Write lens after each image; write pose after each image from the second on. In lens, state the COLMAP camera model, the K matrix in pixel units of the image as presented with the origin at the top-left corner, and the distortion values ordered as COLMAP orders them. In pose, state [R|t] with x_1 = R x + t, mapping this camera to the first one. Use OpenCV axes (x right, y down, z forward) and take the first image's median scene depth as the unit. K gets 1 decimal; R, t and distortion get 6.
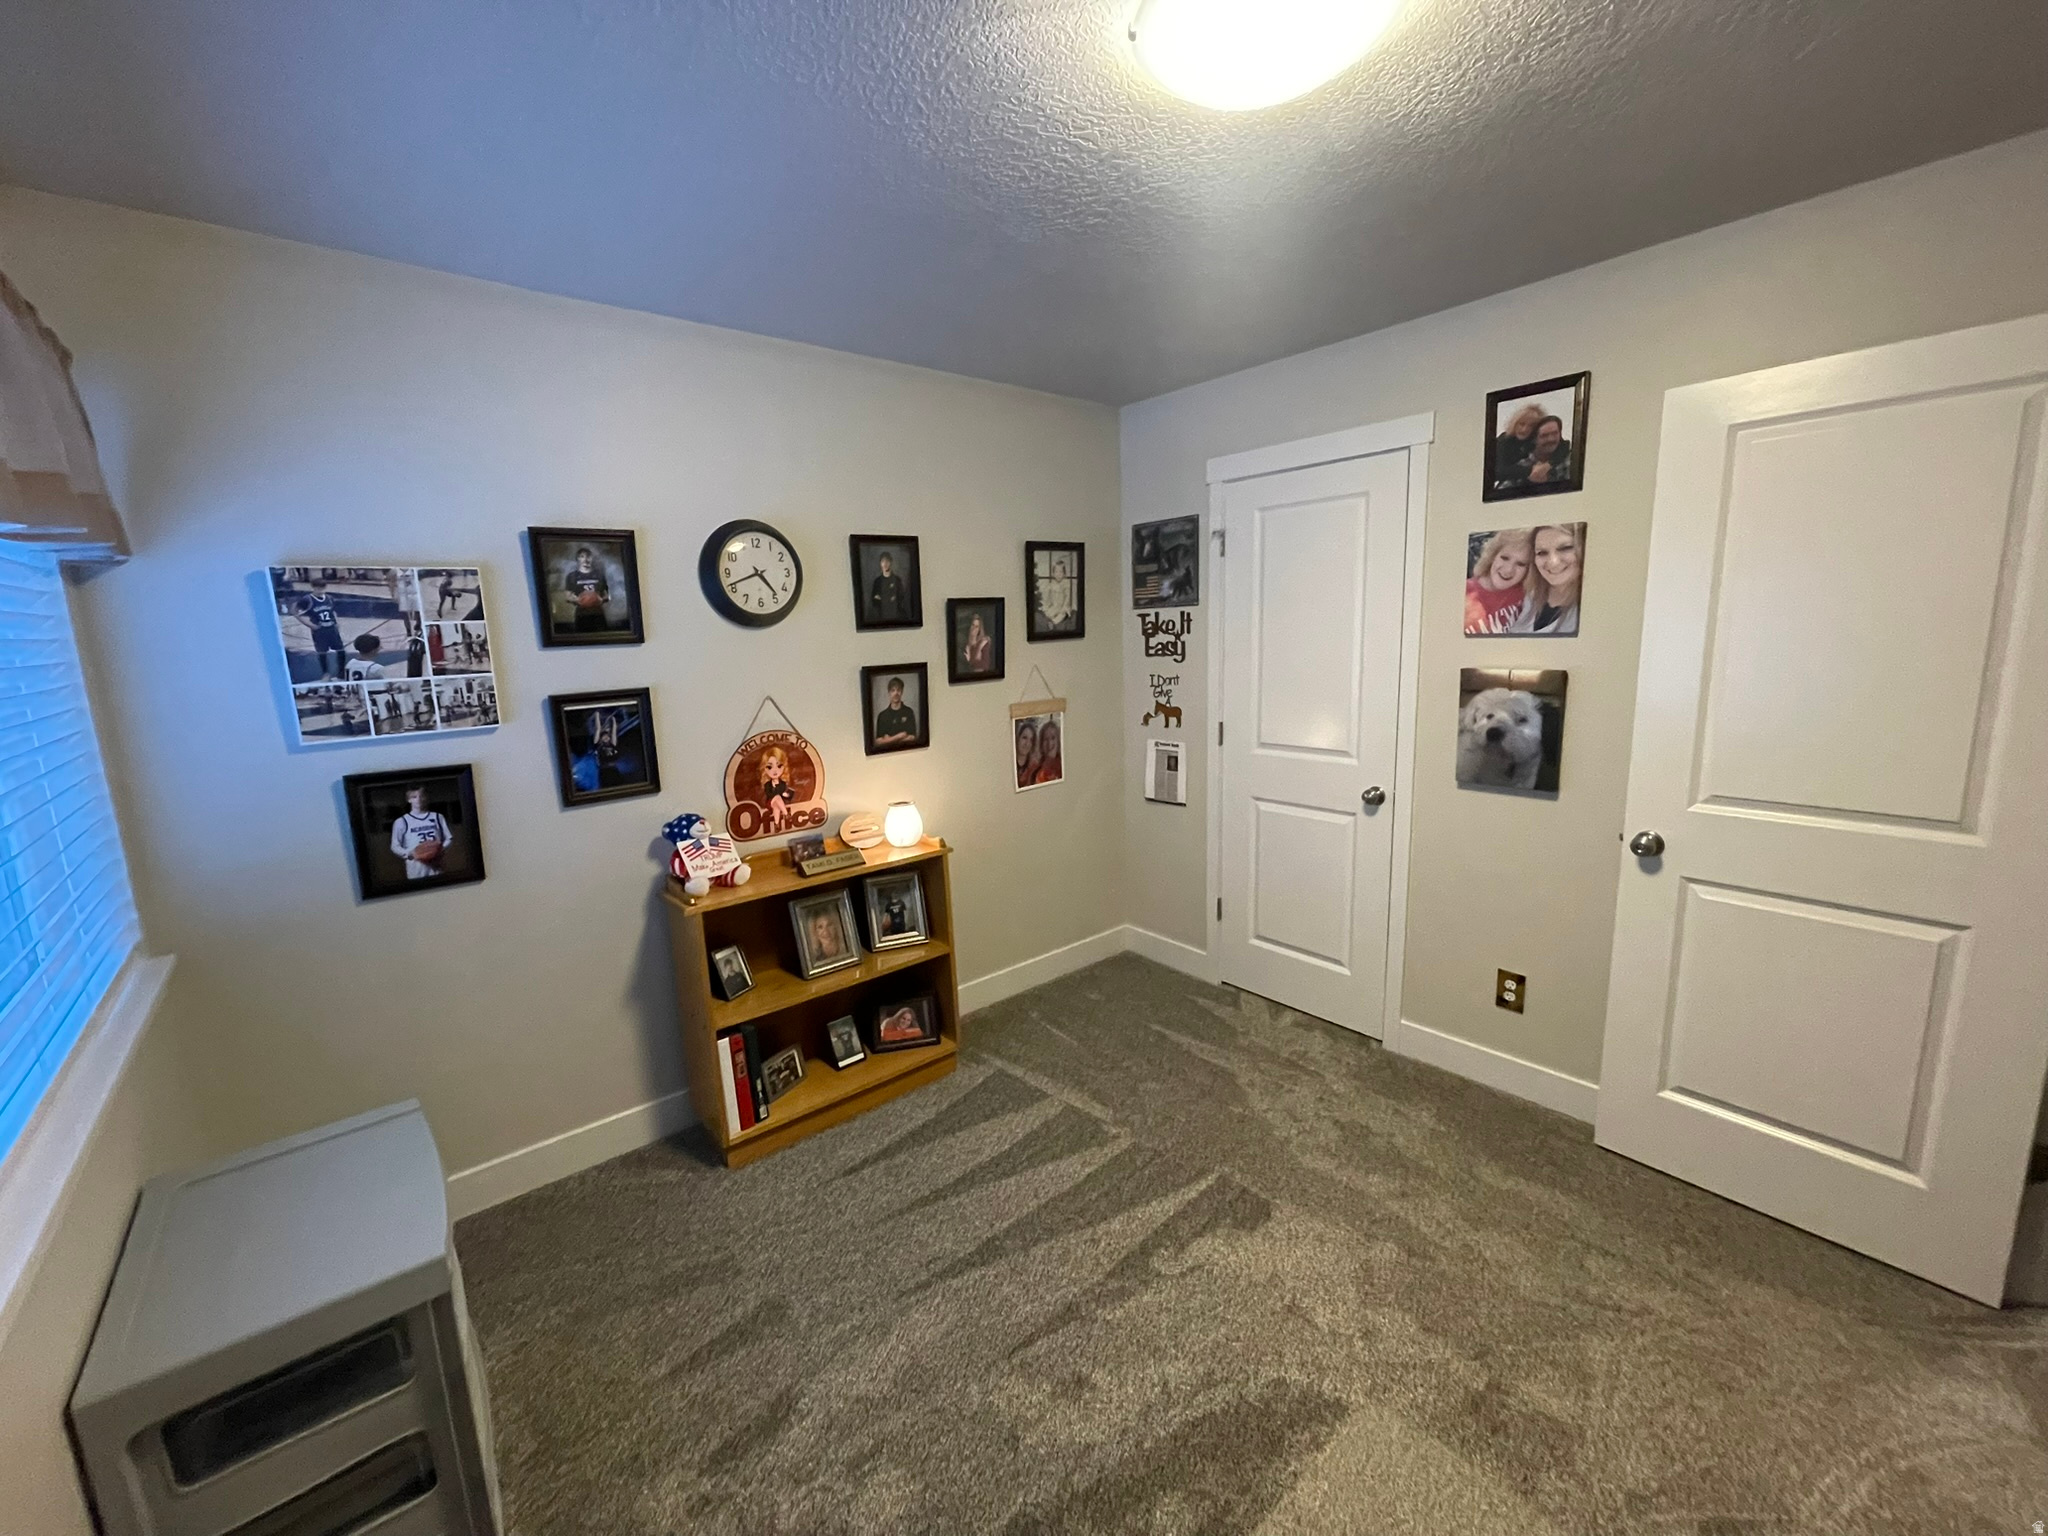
lens RADIAL K [[827.1, 0, 1002.0], [0, 827.1, 773.8], [0, 0, 1]] dist [-0.000623, -0.000315]
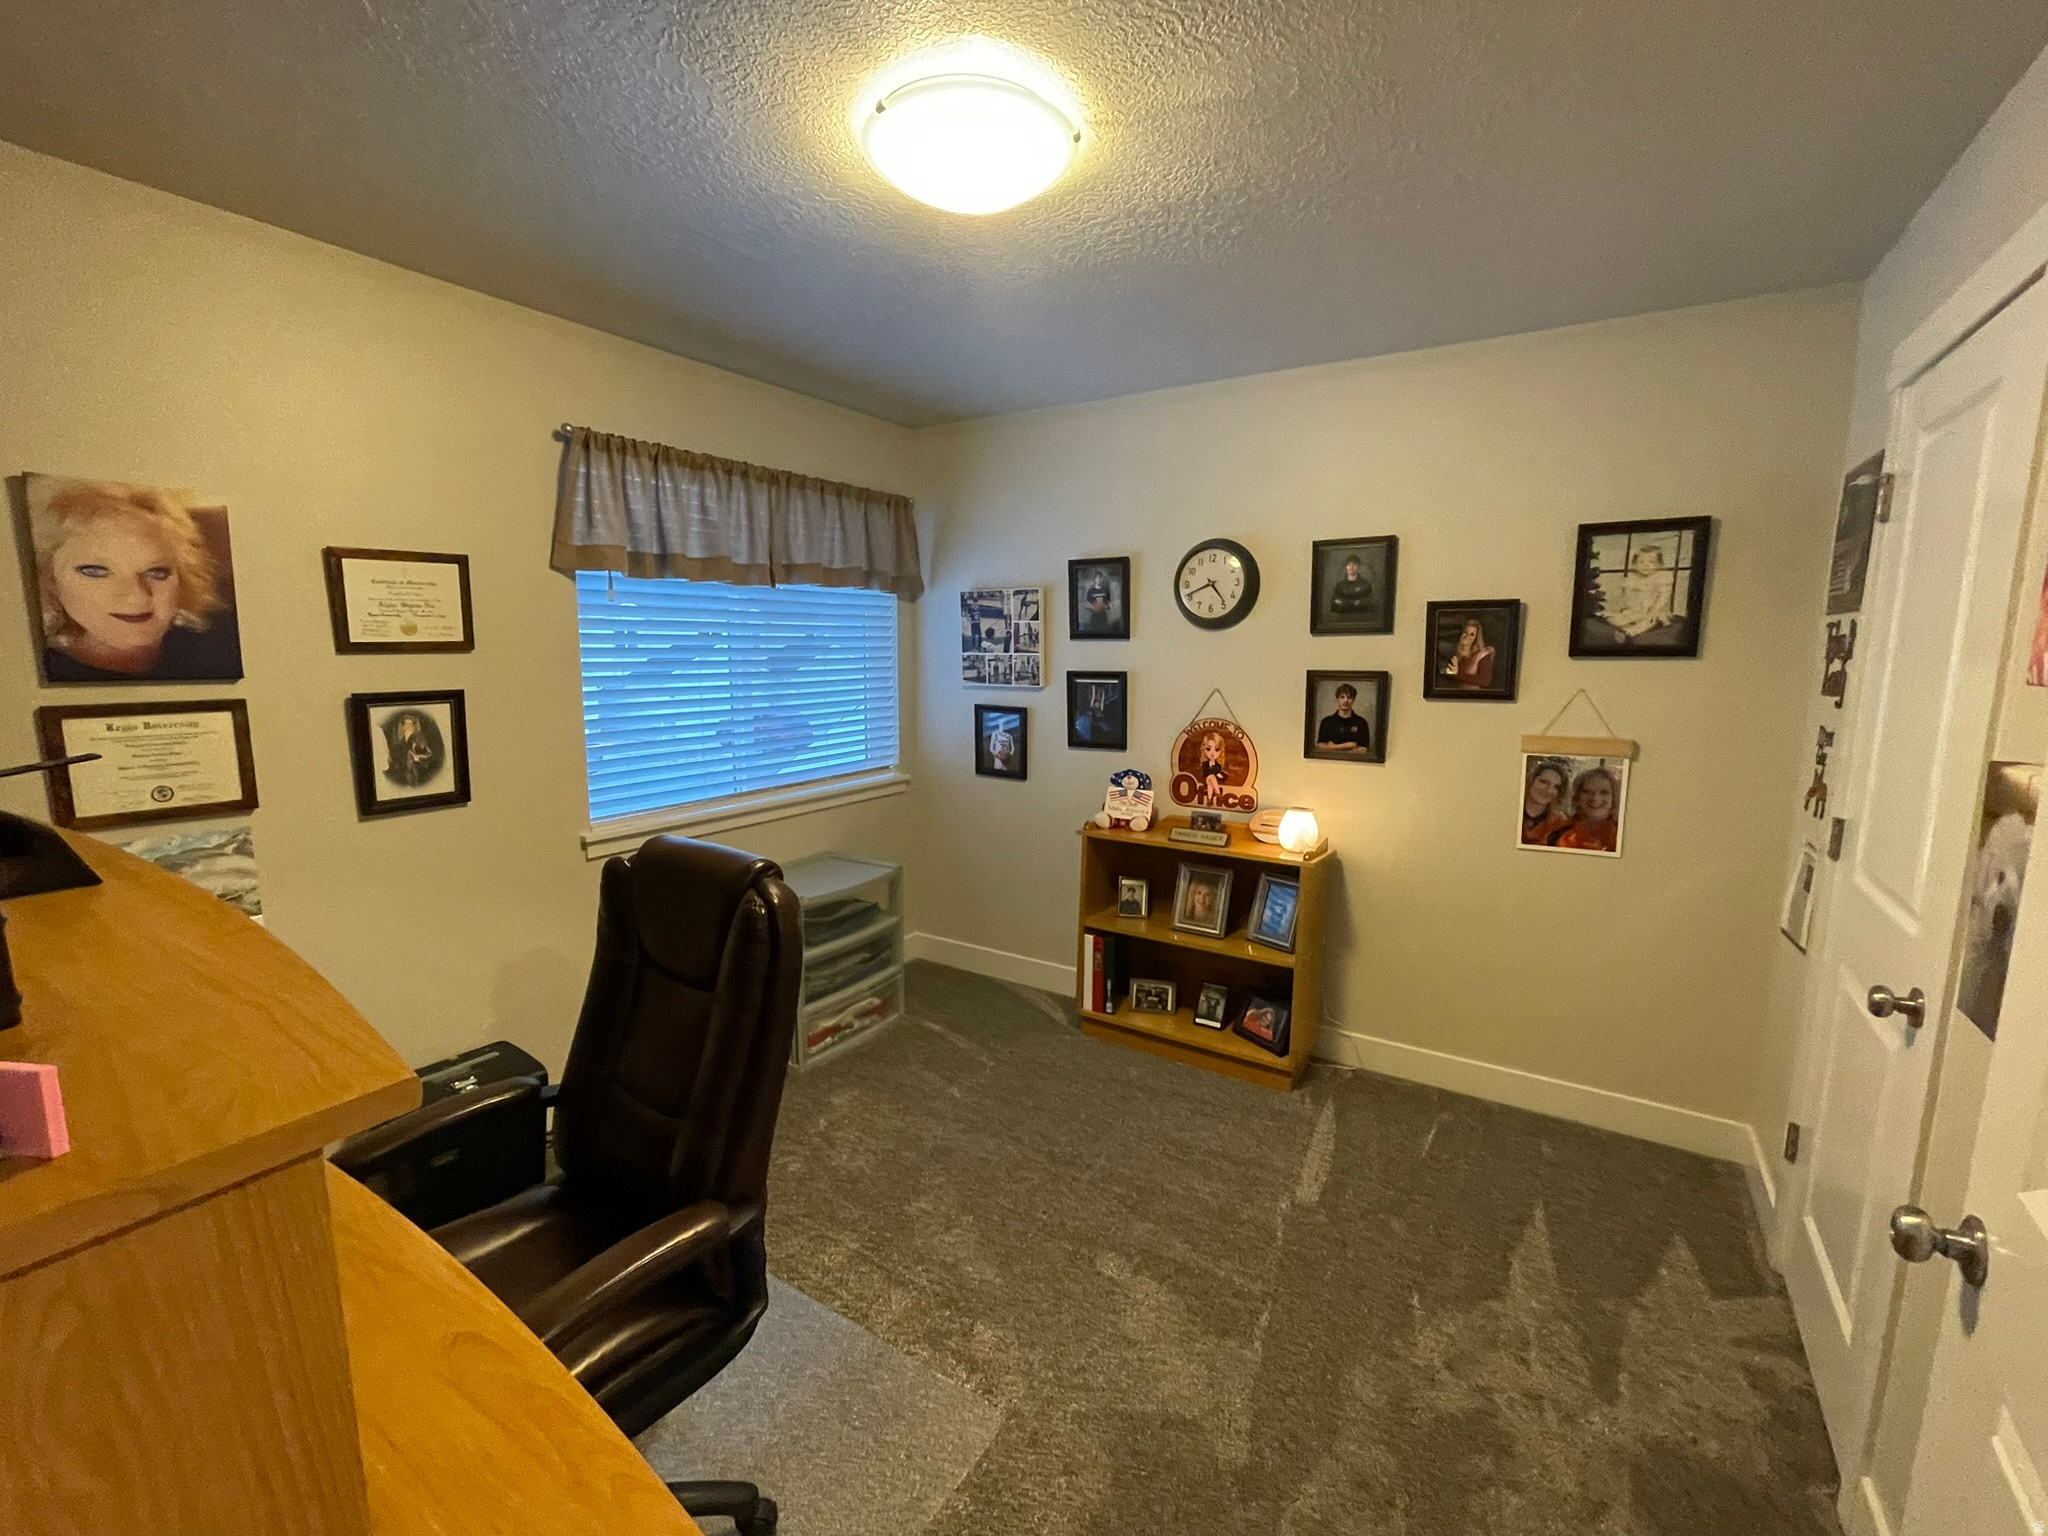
lens RADIAL K [[883.5, 0, 1019.5], [0, 883.5, 775.6], [0, 0, 1]] dist [-0.000988, -0.000284]
pose [[0.298994, 0.179086, -0.937300, 0.820787], [-0.182013, 0.974902, 0.128209, -0.083206], [0.936736, 0.132267, 0.324086, 0.354553]]
